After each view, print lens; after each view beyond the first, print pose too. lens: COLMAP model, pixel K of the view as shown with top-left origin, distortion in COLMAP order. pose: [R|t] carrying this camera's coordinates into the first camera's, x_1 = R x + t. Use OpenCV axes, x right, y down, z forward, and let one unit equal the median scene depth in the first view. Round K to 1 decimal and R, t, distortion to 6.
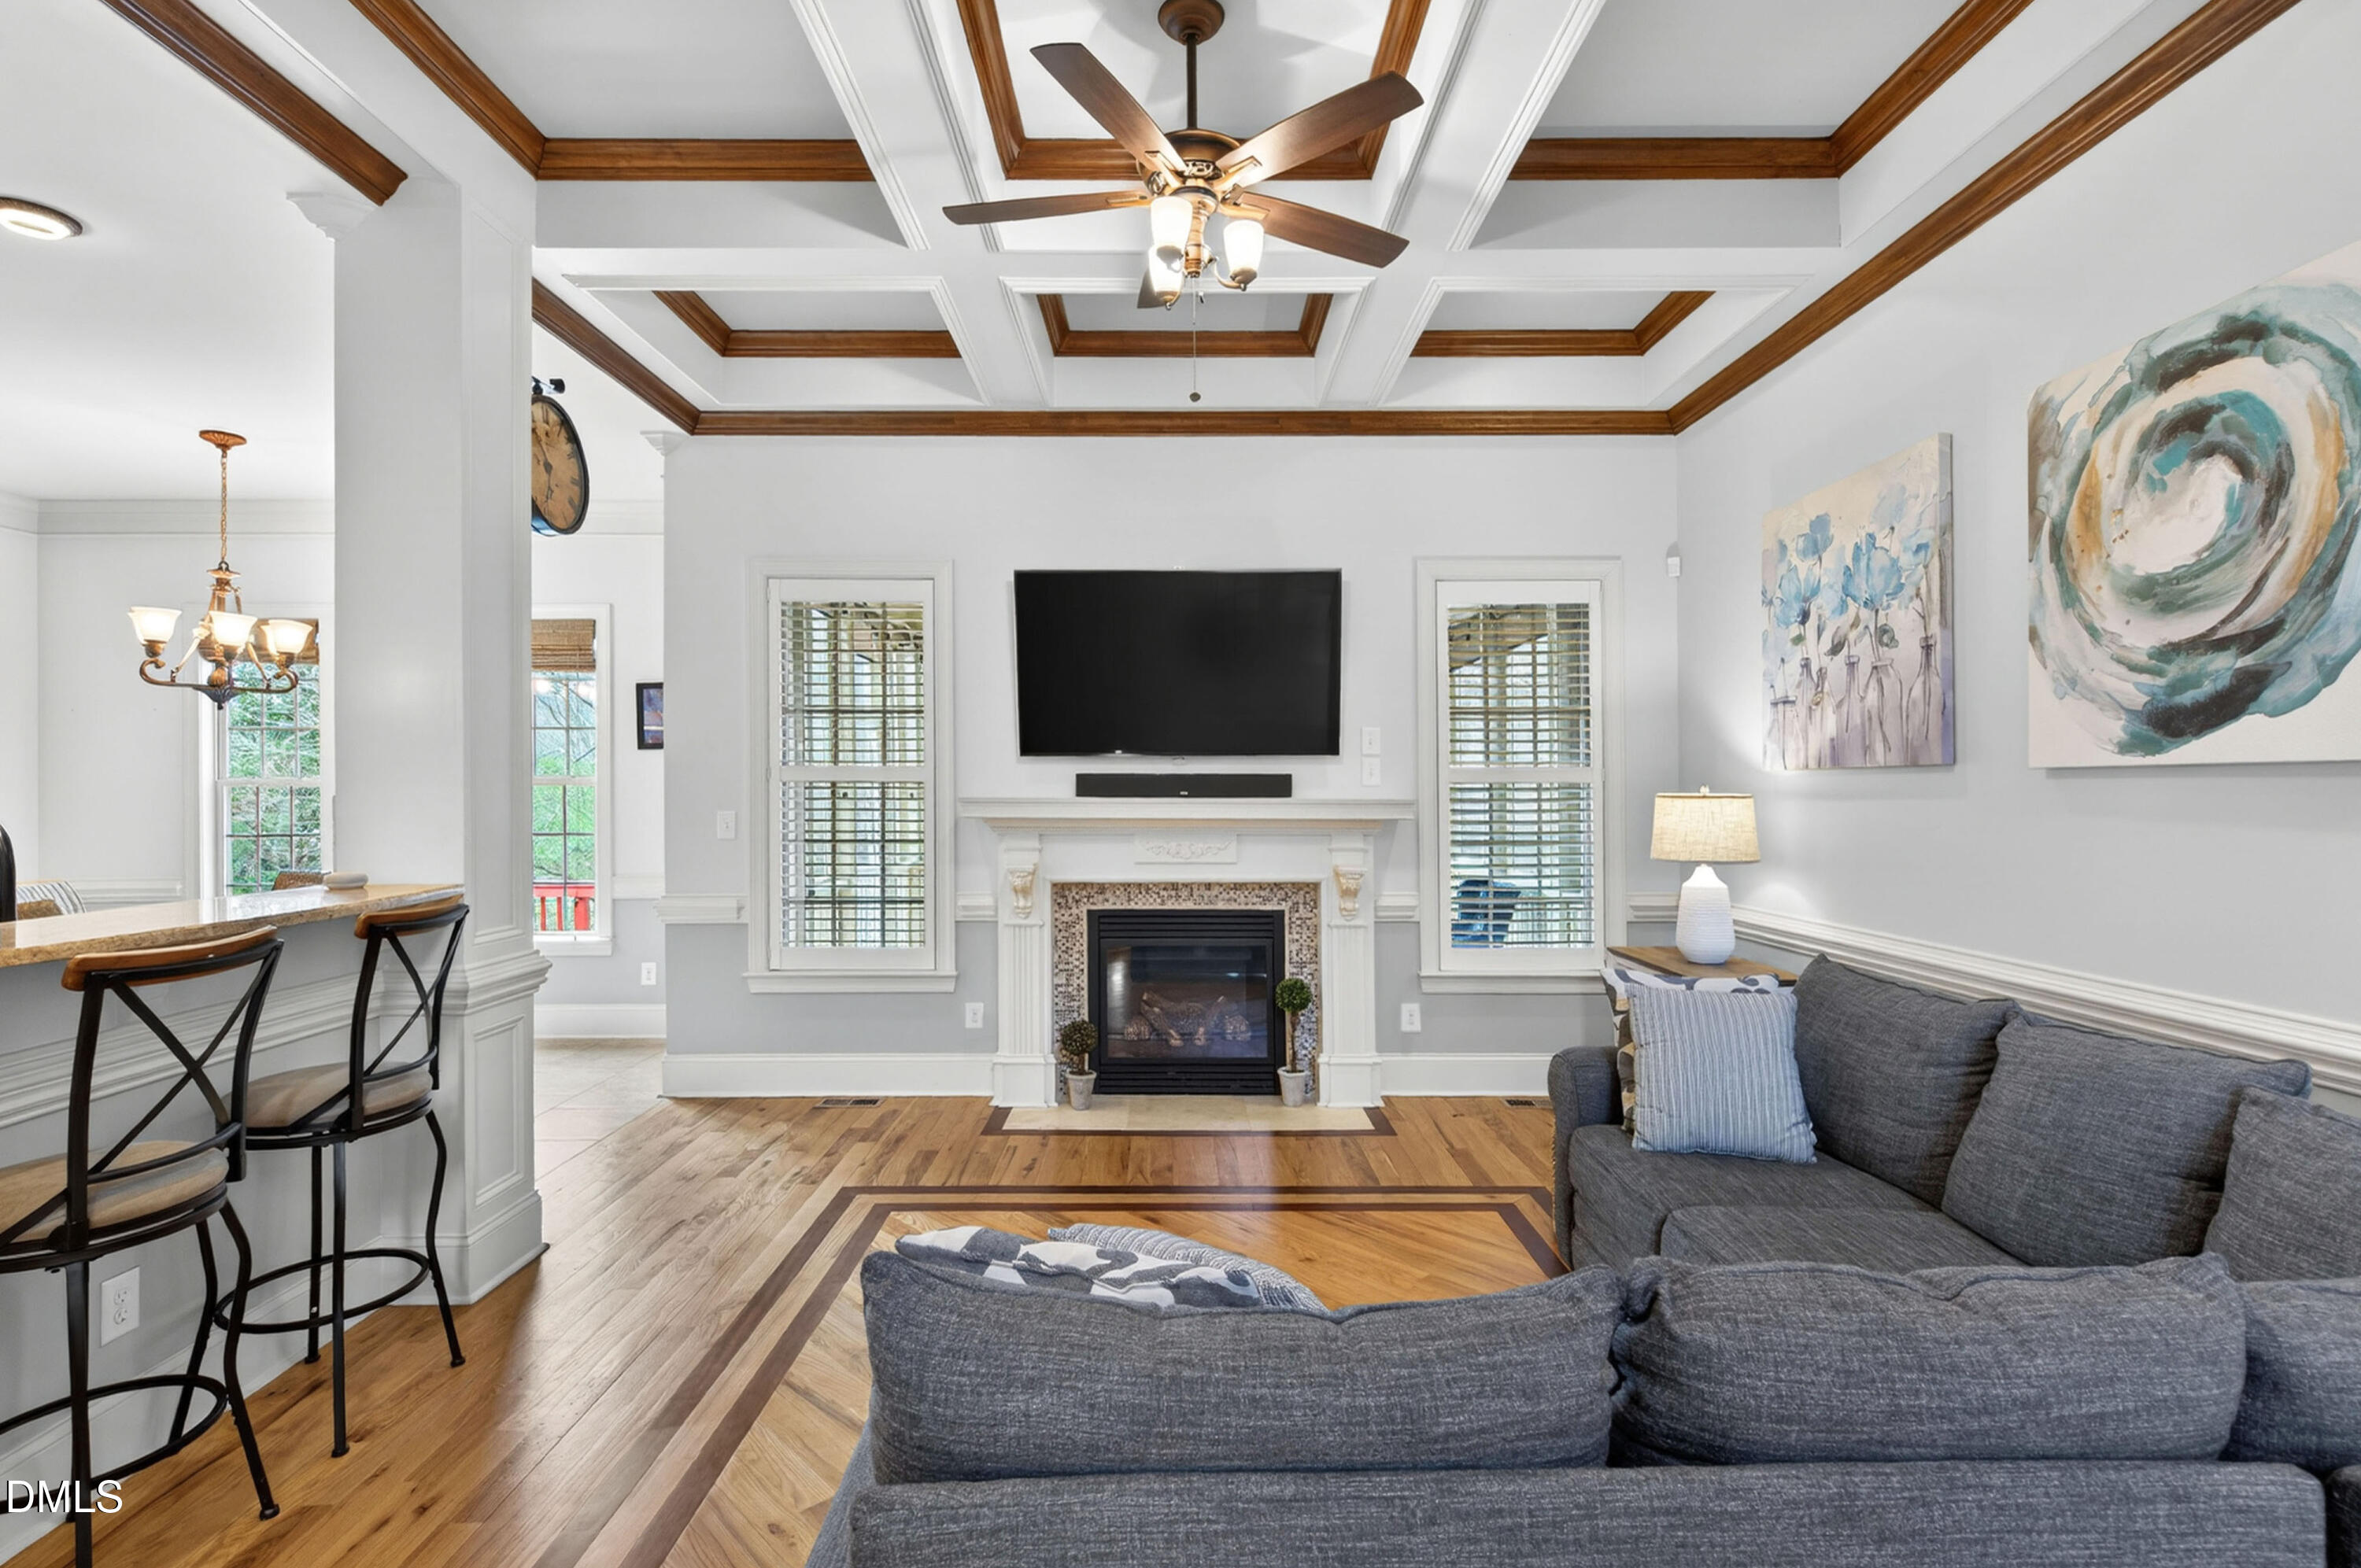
lens RADIAL K [[1084.0, 0, 1178.2], [0, 1084.0, 784.3], [0, 0, 1]] dist [0.021474, 0.000845]
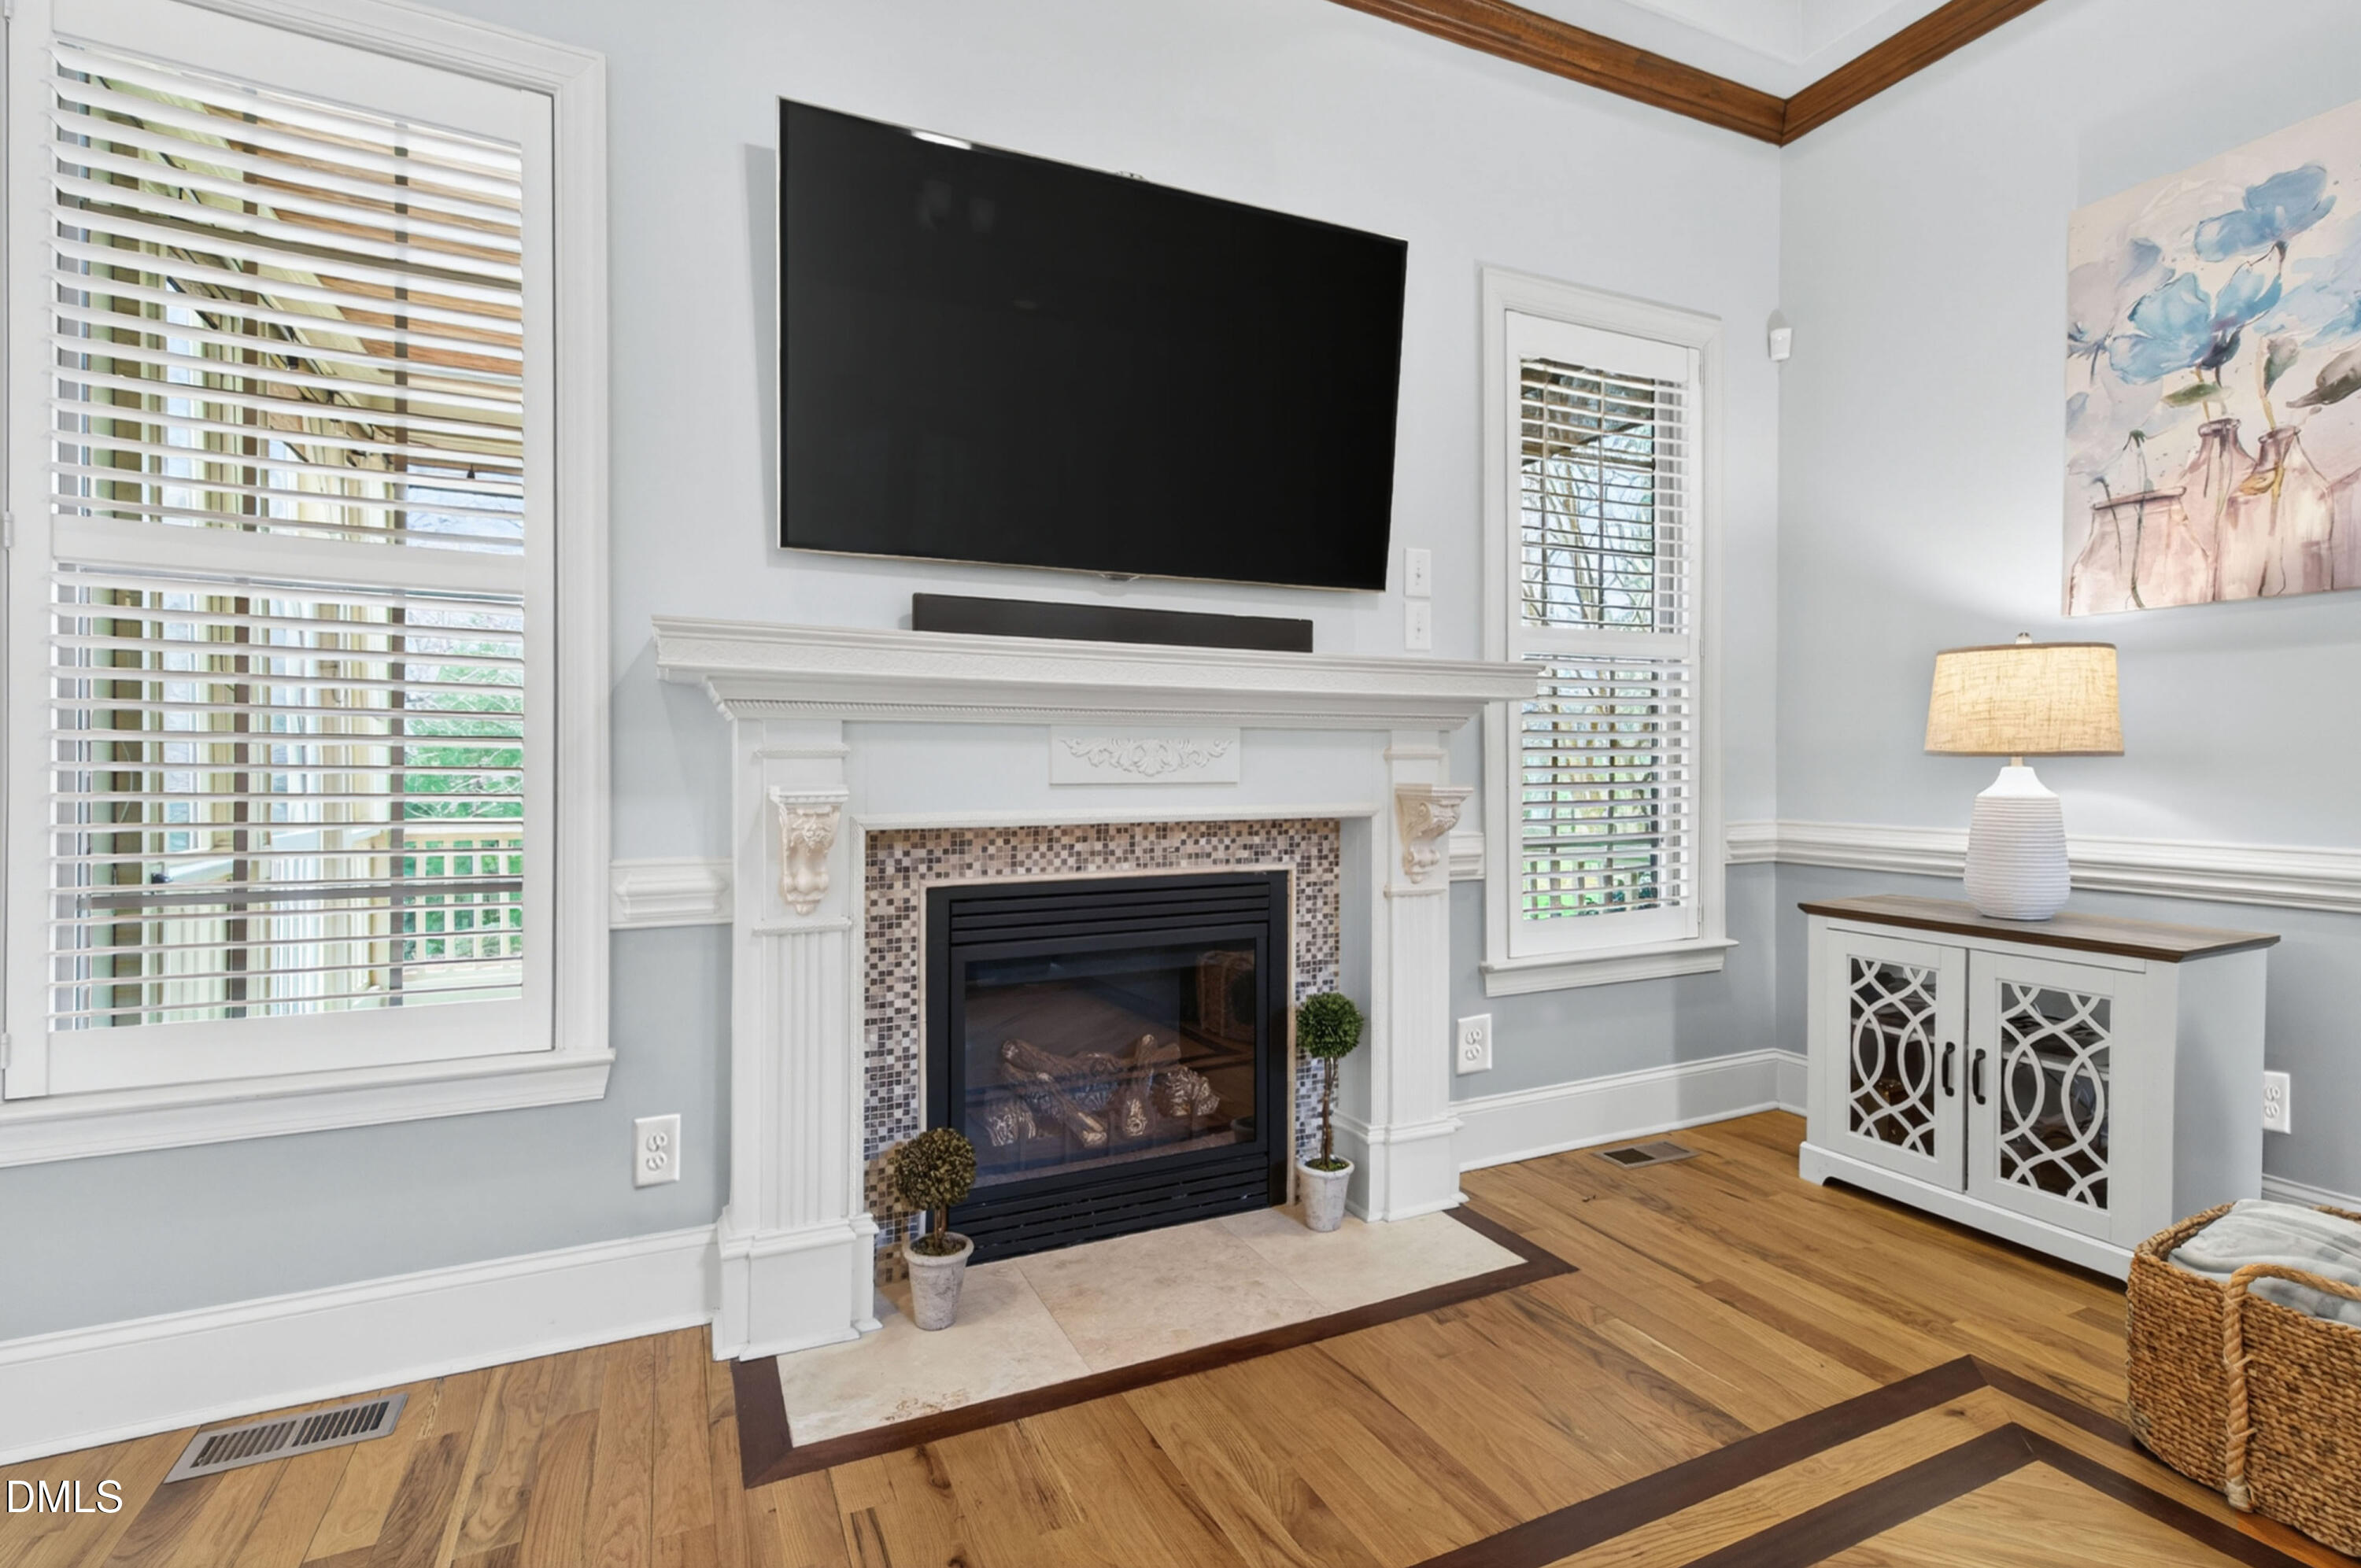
lens RADIAL K [[1084.0, 0, 1181.0], [0, 1084.0, 787.9], [0, 0, 1]] dist [0.021474, 0.000845]
pose [[0.907373, -0.014429, 0.420078, -0.183641], [0.000784, 0.999467, 0.032638, 0.057999], [-0.420325, -0.029286, 0.906901, 0.538685]]
